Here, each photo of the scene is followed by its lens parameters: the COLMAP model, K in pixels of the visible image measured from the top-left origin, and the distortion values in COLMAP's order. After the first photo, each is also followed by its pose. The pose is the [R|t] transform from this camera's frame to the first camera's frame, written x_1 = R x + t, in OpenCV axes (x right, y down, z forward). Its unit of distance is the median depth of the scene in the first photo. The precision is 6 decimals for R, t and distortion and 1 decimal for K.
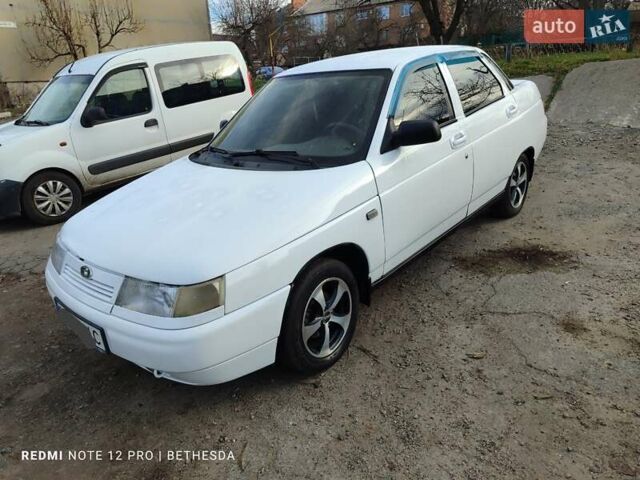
lens RADIAL K [[459.8, 0, 322.1], [0, 459.8, 234.8], [0, 0, 1]] dist [0.018613, -0.011004]
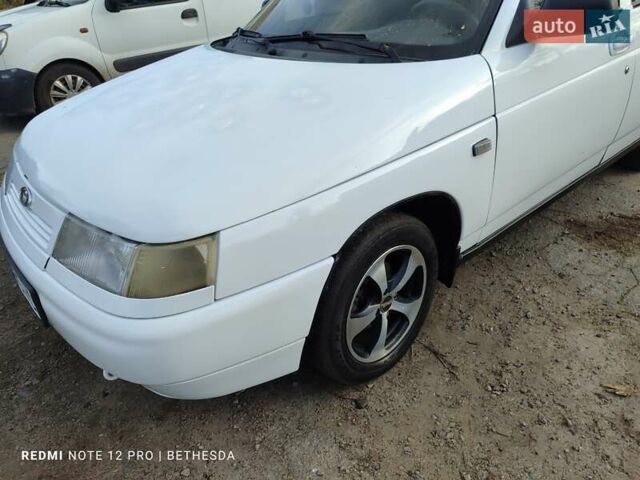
lens RADIAL K [[459.8, 0, 322.5], [0, 459.8, 235.5], [0, 0, 1]] dist [0.018613, -0.011004]
pose [[0.989550, 0.108641, -0.094802, -0.025882], [-0.092844, 0.983139, 0.157539, -0.006696], [0.110319, -0.147091, 0.982952, 0.353288]]
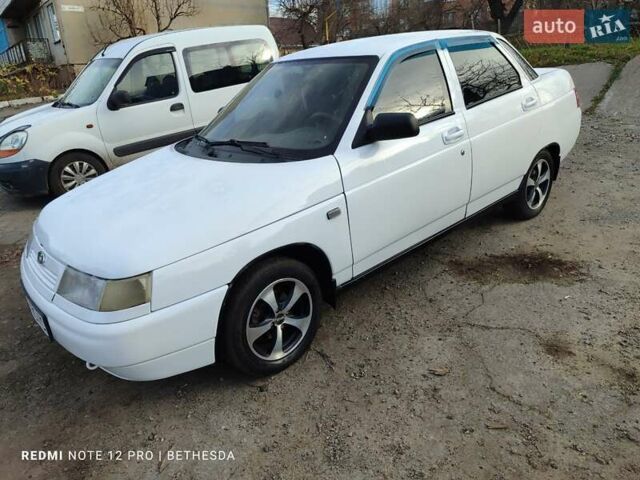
lens RADIAL K [[459.8, 0, 323.5], [0, 459.8, 234.8], [0, 0, 1]] dist [0.018613, -0.011004]
pose [[0.991716, 0.053026, -0.116996, 0.191772], [-0.049463, 0.998226, 0.033148, -0.029660], [0.118546, -0.027087, 0.992579, 0.064306]]
